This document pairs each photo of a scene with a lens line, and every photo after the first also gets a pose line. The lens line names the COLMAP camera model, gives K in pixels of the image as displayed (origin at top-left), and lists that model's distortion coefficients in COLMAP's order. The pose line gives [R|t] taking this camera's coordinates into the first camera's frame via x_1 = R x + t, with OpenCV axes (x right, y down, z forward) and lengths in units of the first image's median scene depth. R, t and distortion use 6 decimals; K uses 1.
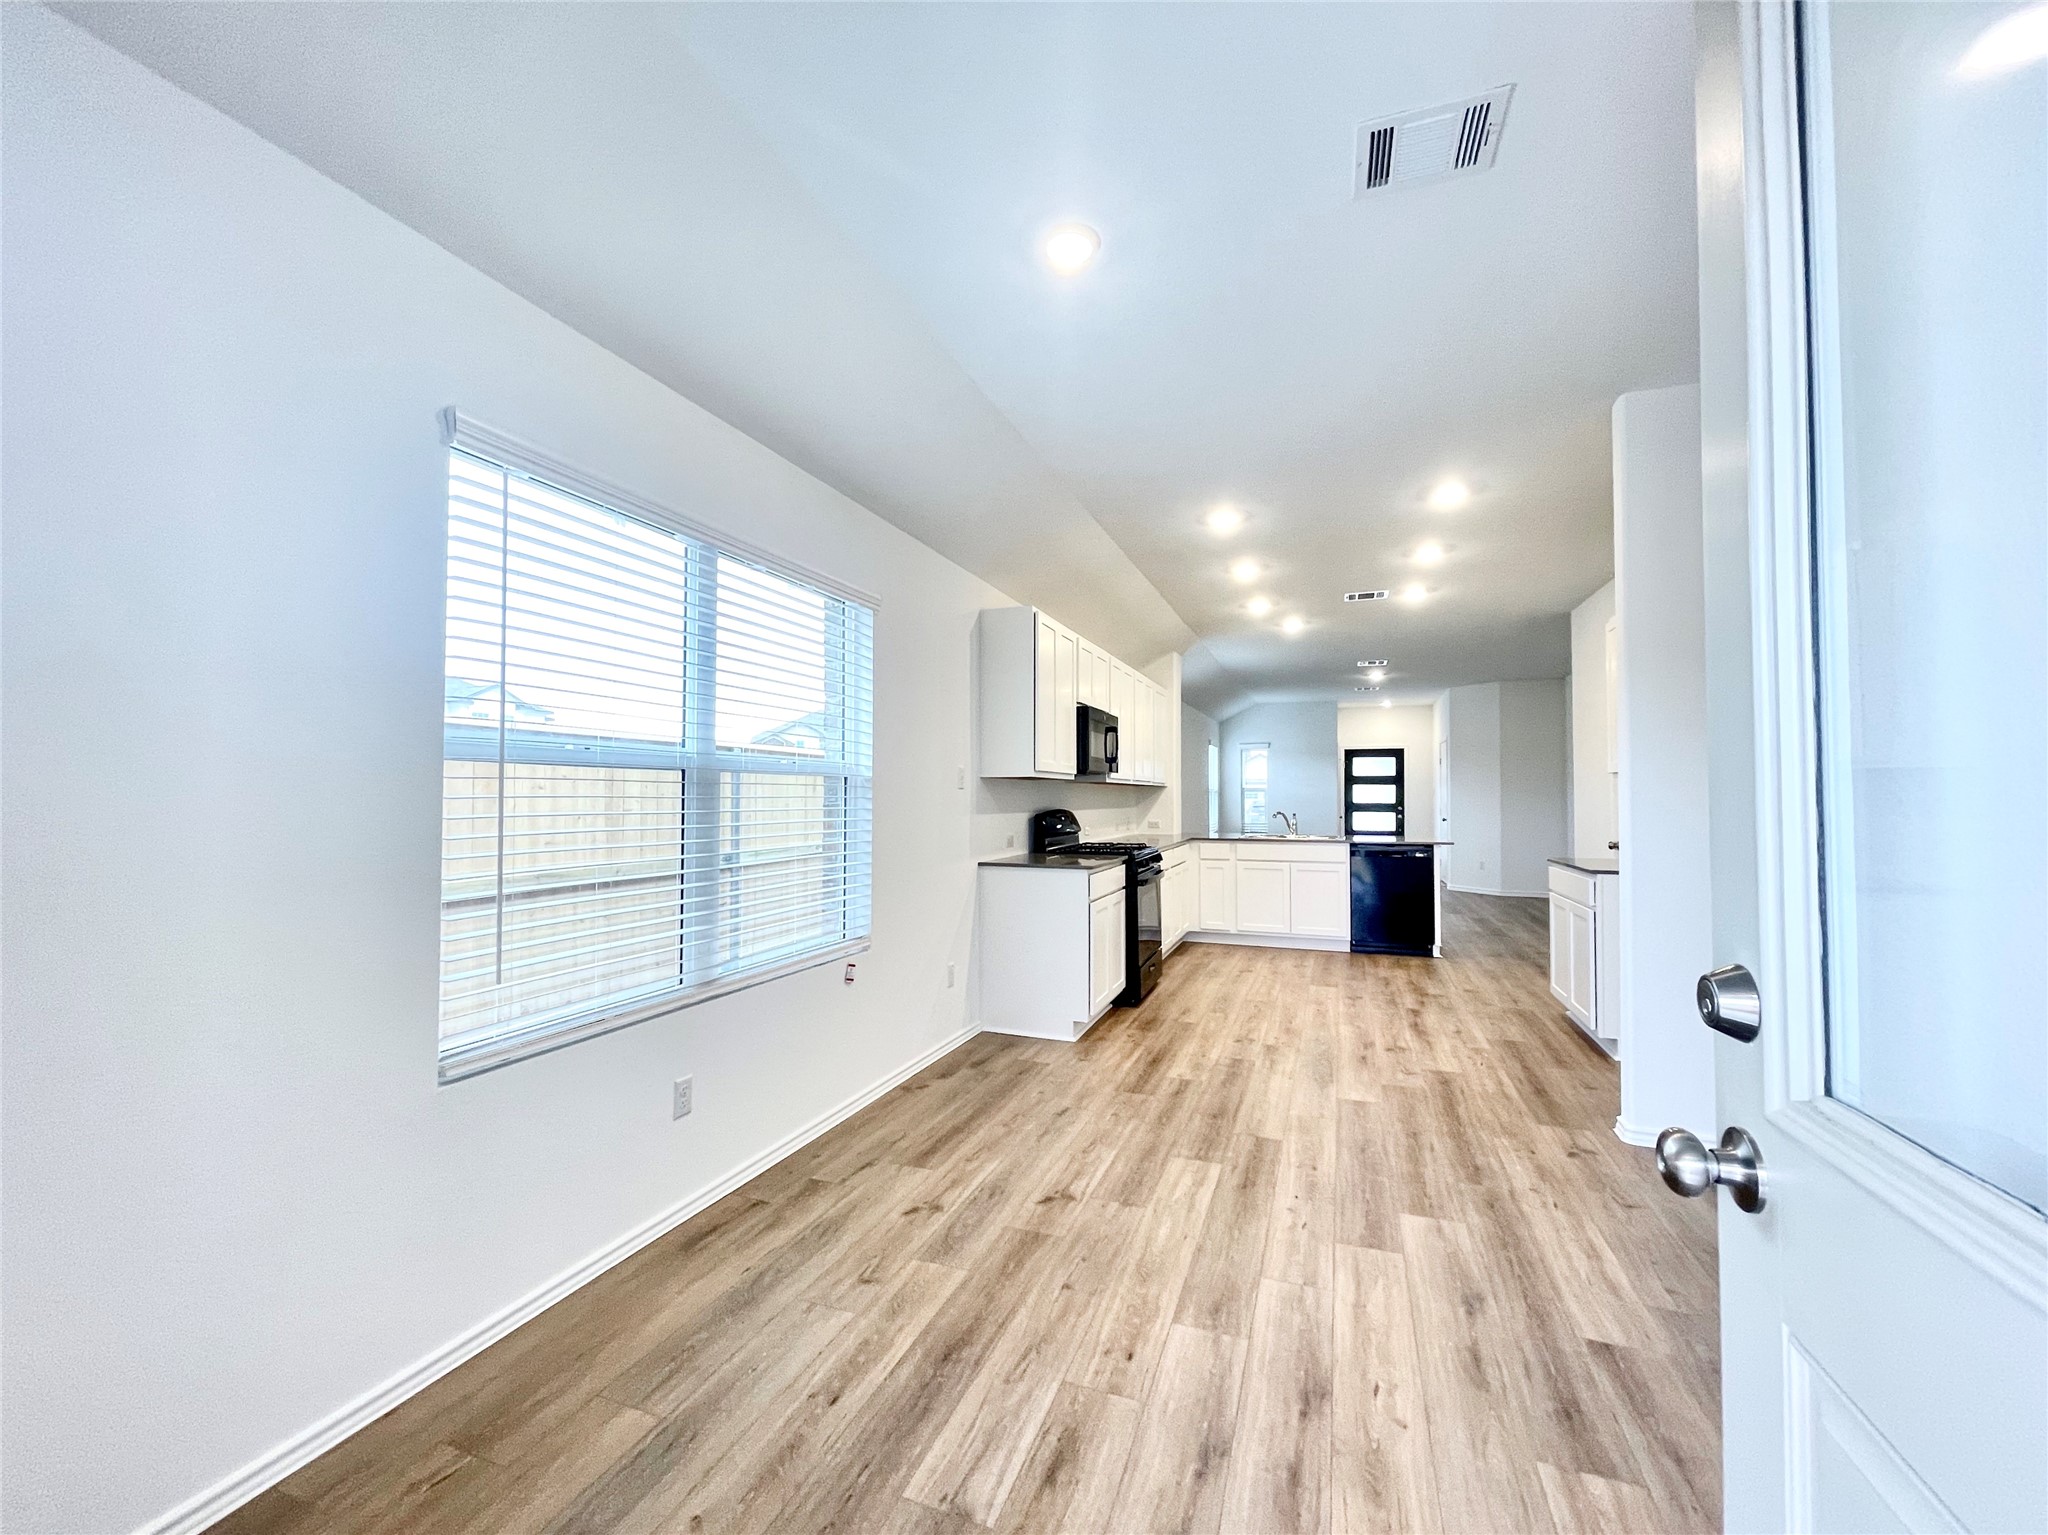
lens RADIAL K [[850.0, 0, 1027.8], [0, 850.0, 773.6], [0, 0, 1]] dist [0.001650, 0.000097]
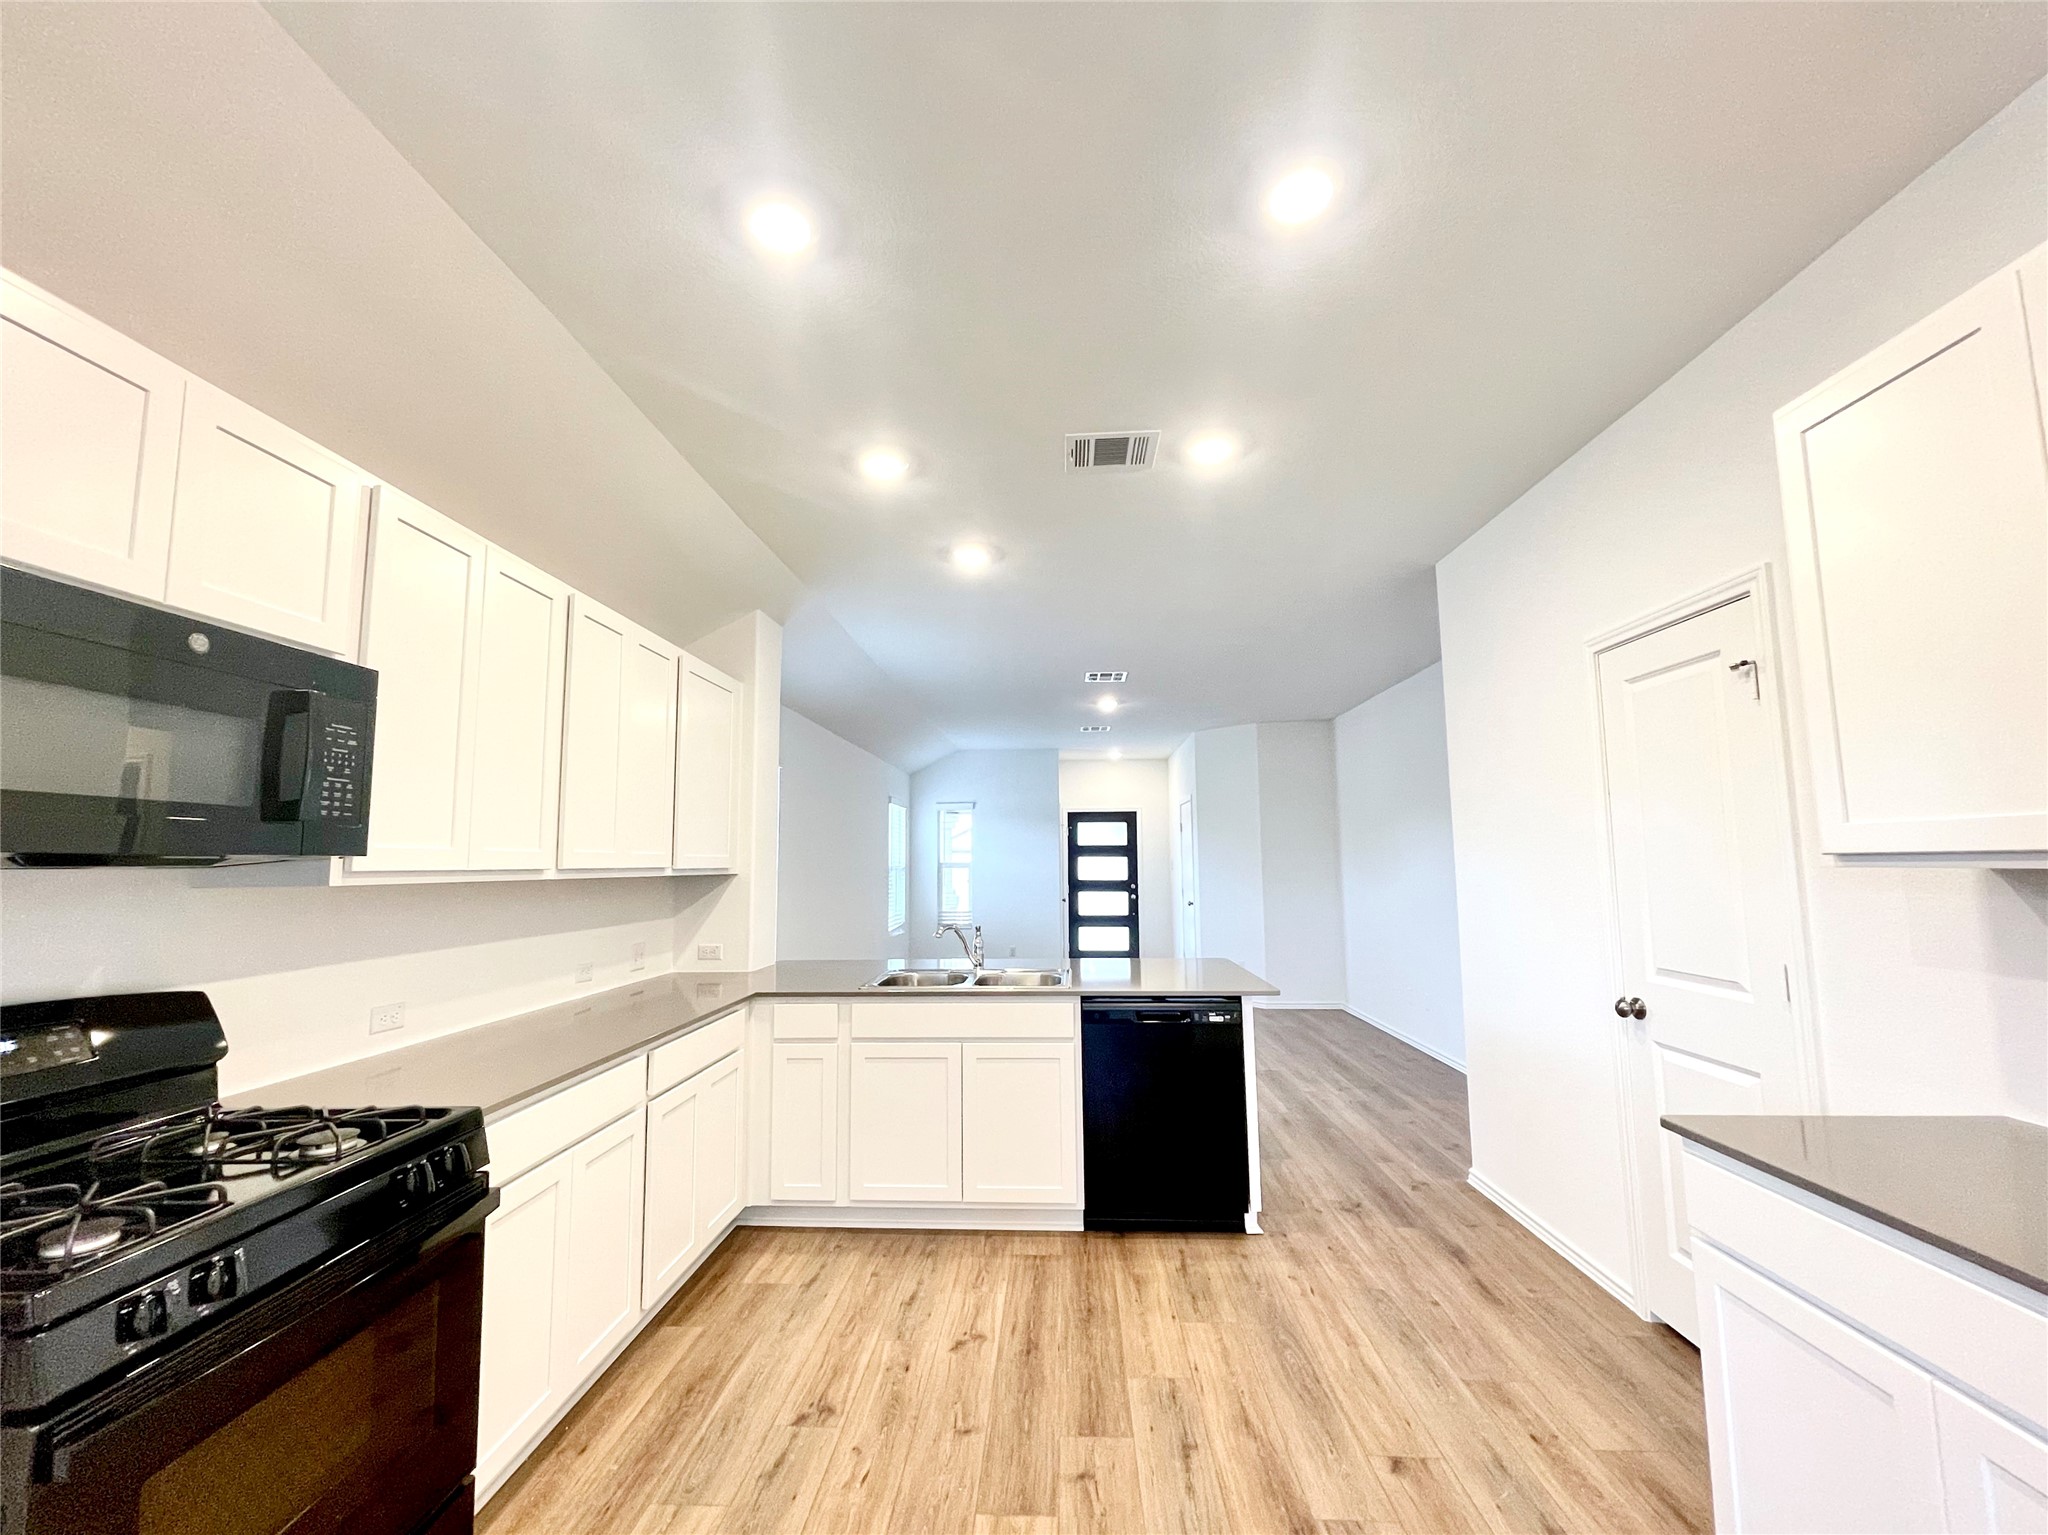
lens RADIAL K [[850.0, 0, 1027.8], [0, 850.0, 773.6], [0, 0, 1]] dist [0.001650, 0.000097]
pose [[0.952150, 0.019822, 0.304988, 0.184253], [0.004299, 0.996927, -0.078216, -0.004894], [-0.305602, 0.075785, 0.949139, 0.497548]]
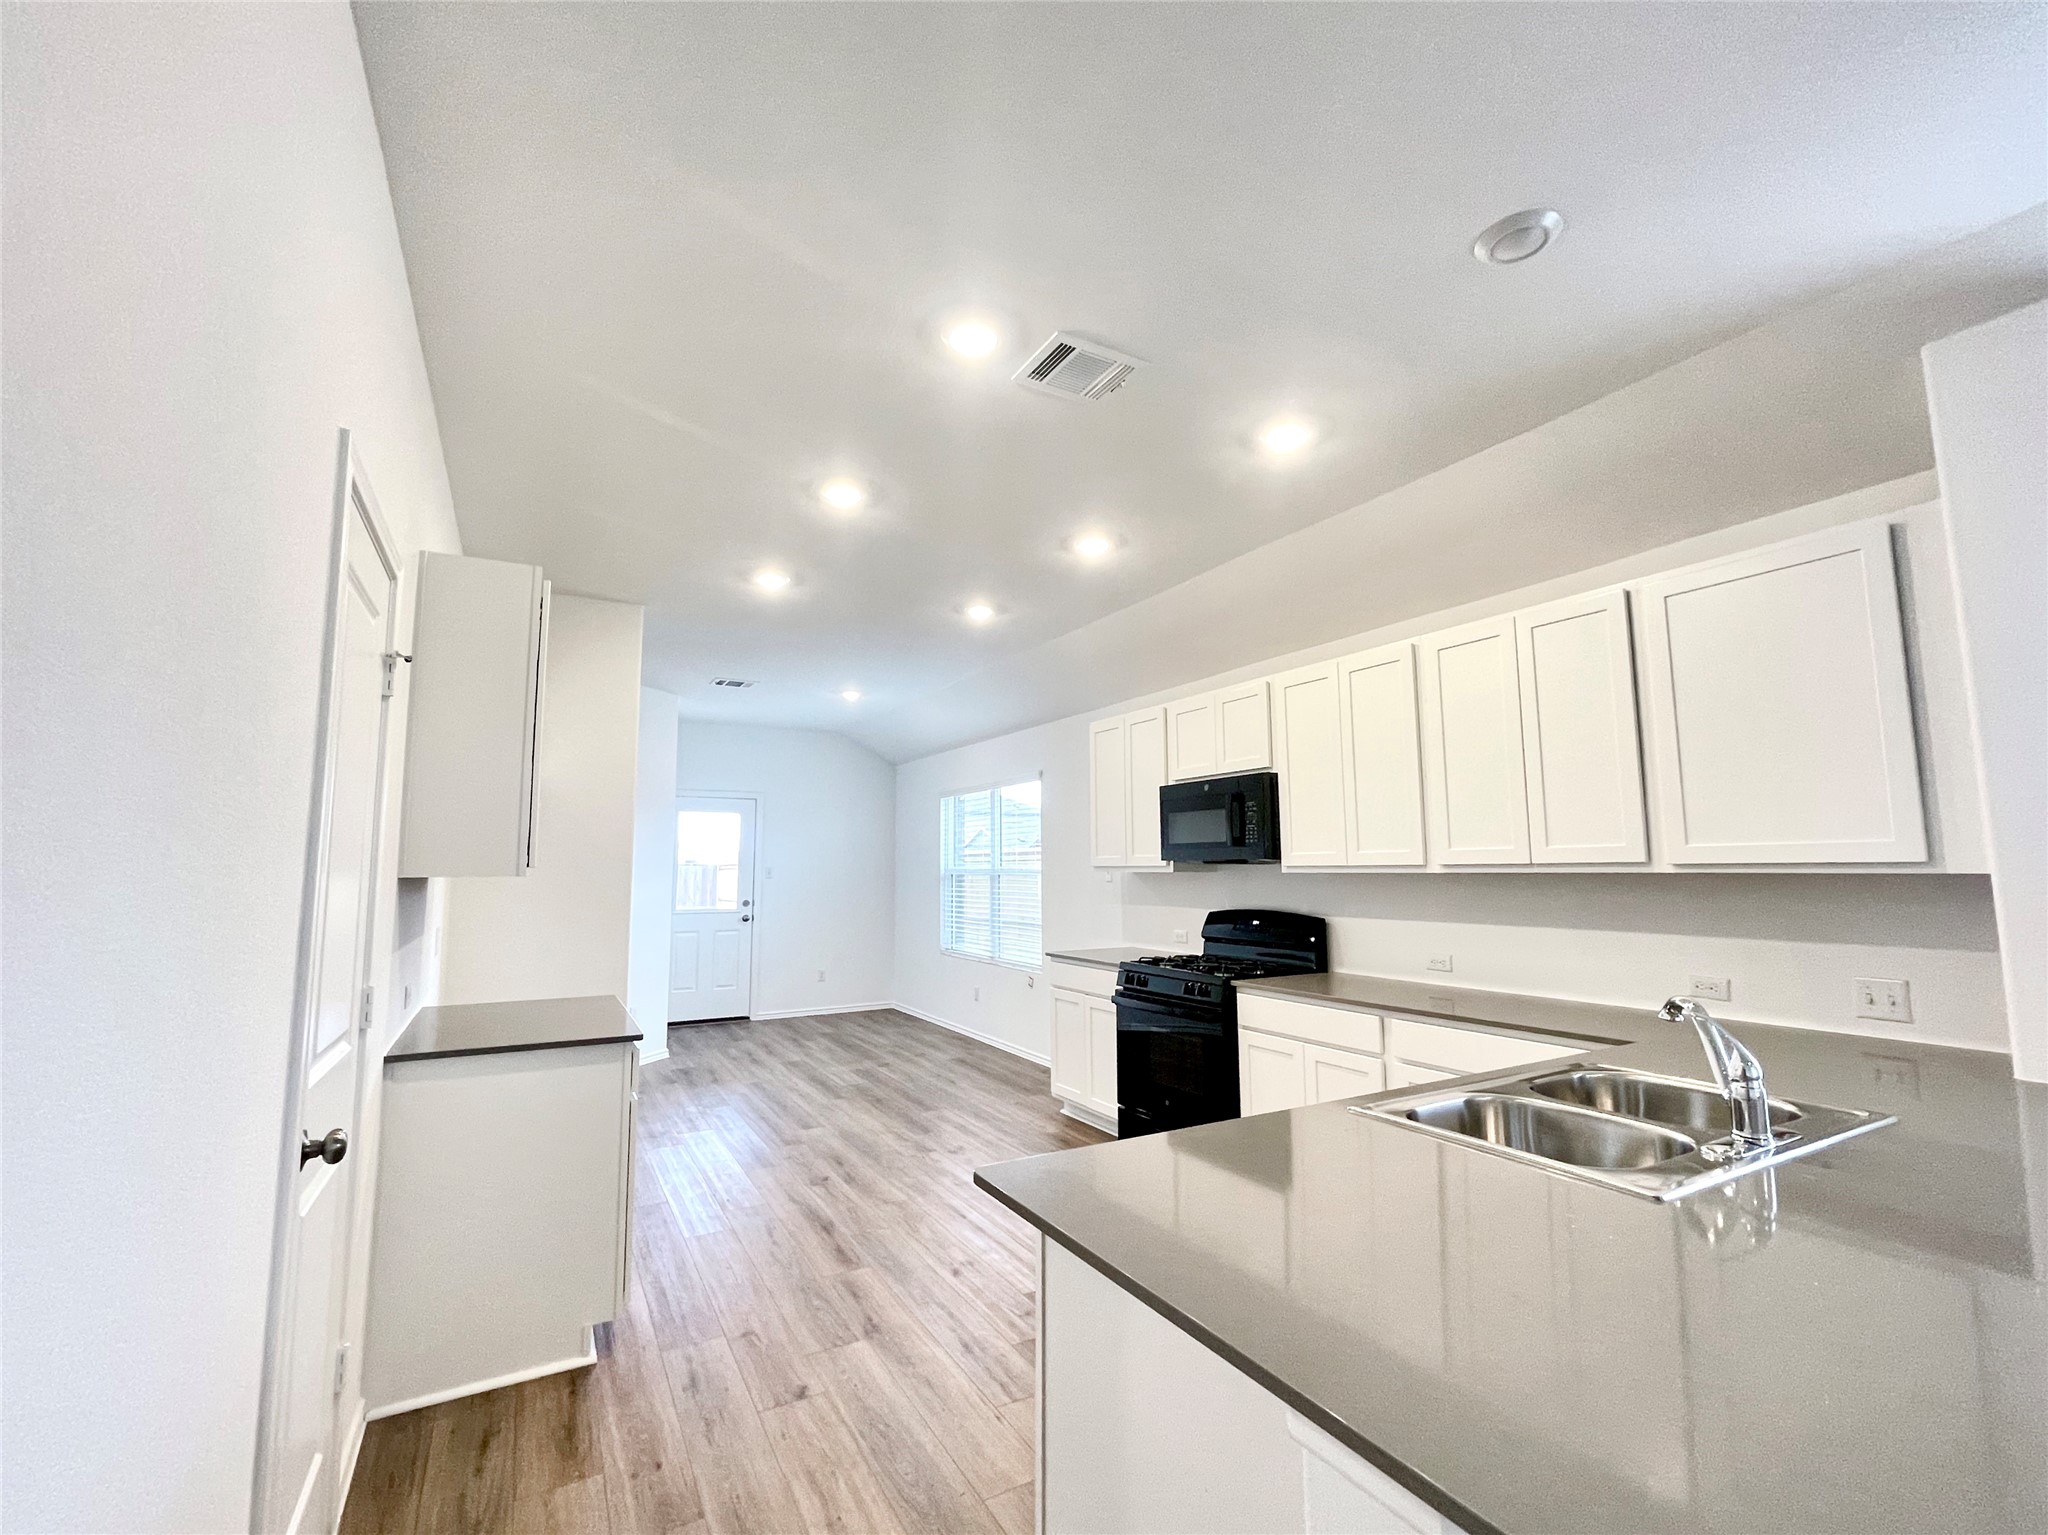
lens RADIAL K [[873.9, 0, 1014.2], [0, 873.9, 778.8], [0, 0, 1]] dist [-0.002581, -0.000328]
pose [[-0.656069, -0.078983, -0.750557, 0.568248], [0.024864, 0.991707, -0.126094, 0.013213], [0.754292, -0.101388, -0.648664, 0.996559]]
